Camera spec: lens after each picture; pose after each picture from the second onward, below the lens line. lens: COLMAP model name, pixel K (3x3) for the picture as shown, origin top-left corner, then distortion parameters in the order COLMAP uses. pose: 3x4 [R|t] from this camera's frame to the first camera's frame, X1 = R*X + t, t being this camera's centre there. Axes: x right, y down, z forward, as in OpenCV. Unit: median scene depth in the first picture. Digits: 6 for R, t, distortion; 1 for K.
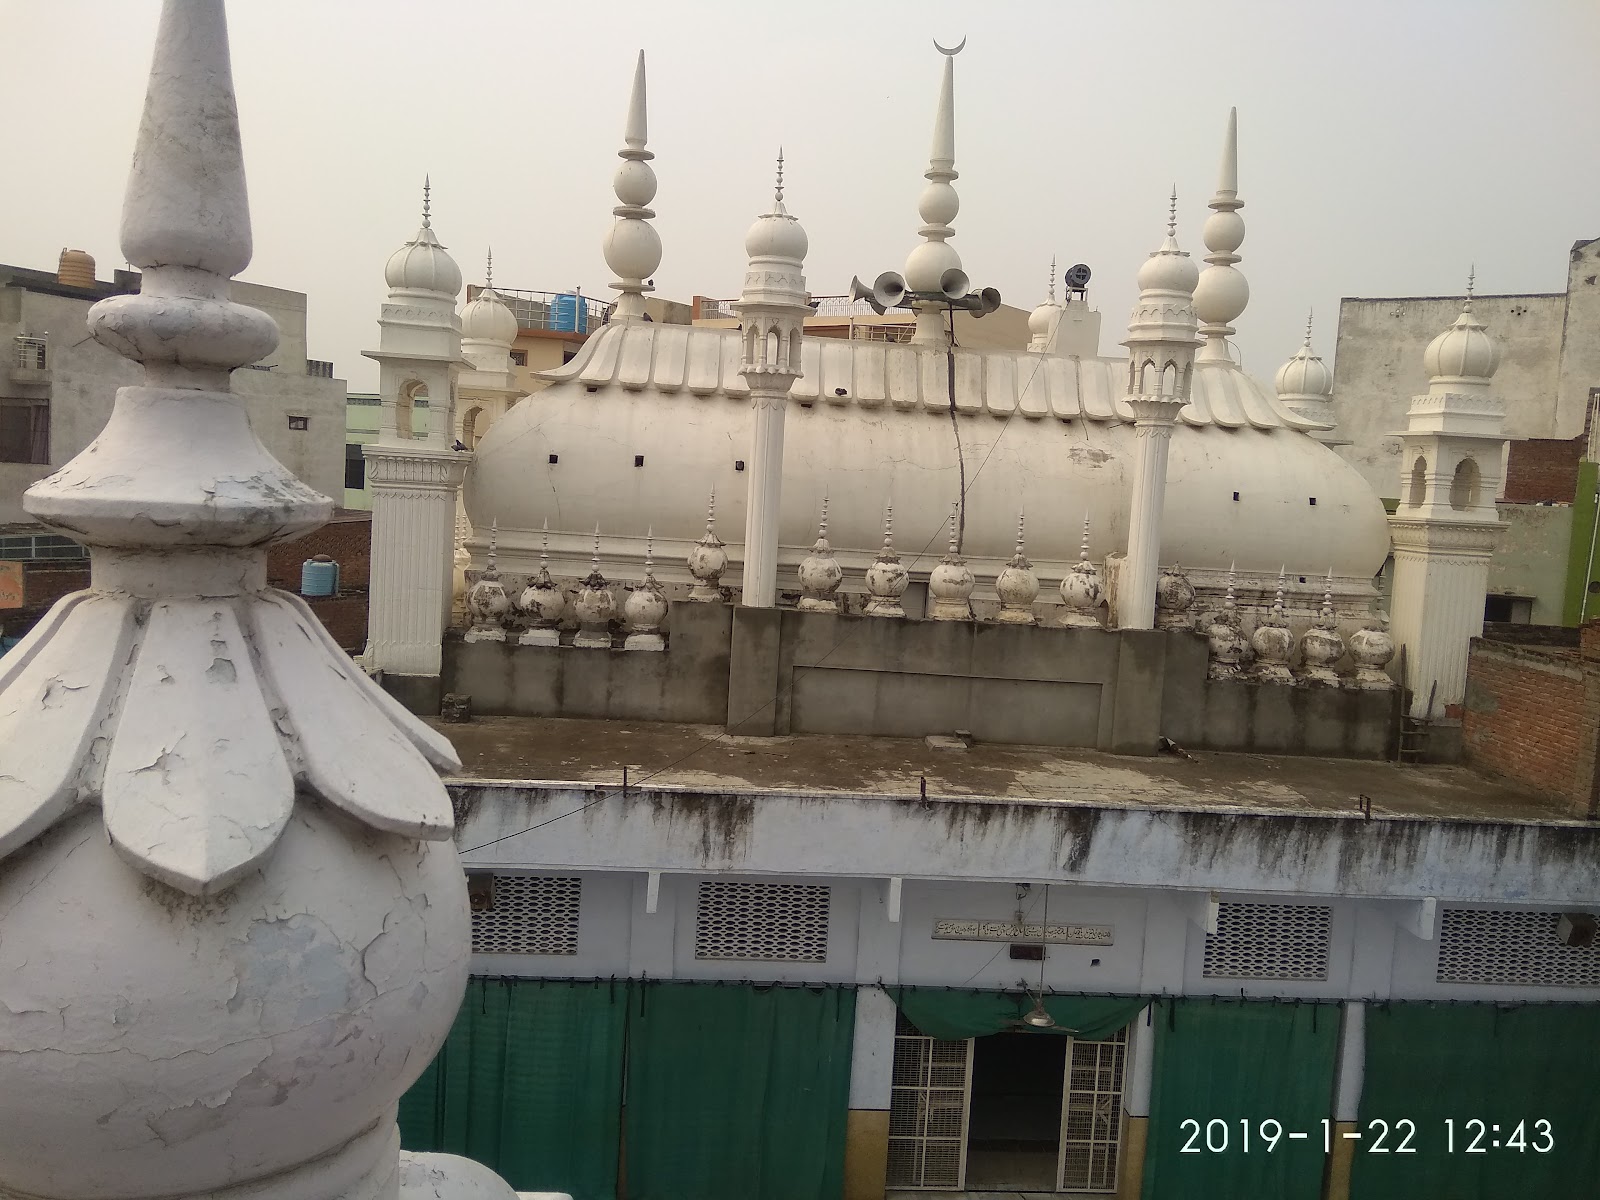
lens RADIAL K [[1245.4, 0, 800.0], [0, 1245.4, 600.0], [0, 0, 1]] dist [0.092679, -0.170172]
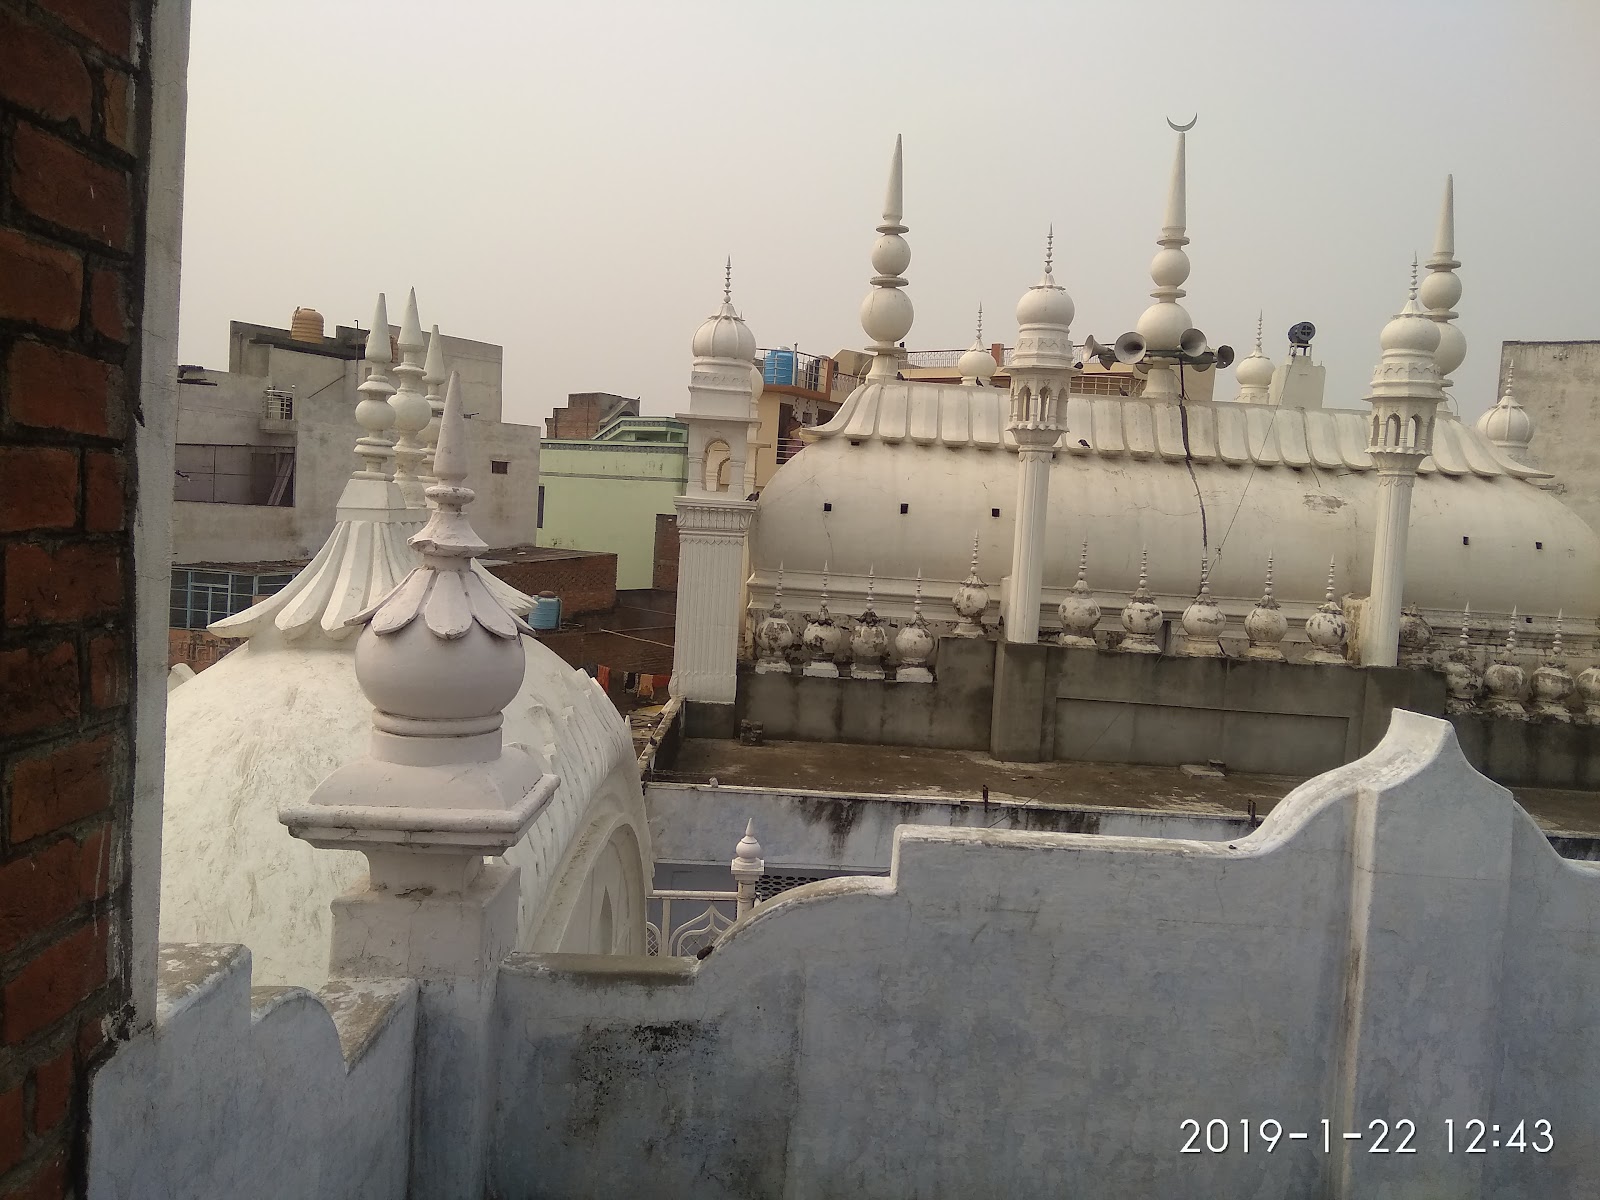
lens RADIAL K [[1245.4, 0, 800.0], [0, 1245.4, 600.0], [0, 0, 1]] dist [0.092679, -0.170172]
pose [[0.998052, 0.003654, -0.062275, -0.153425], [-0.005245, 0.999664, -0.025401, -0.003104], [0.062161, 0.025678, 0.997736, -0.095053]]
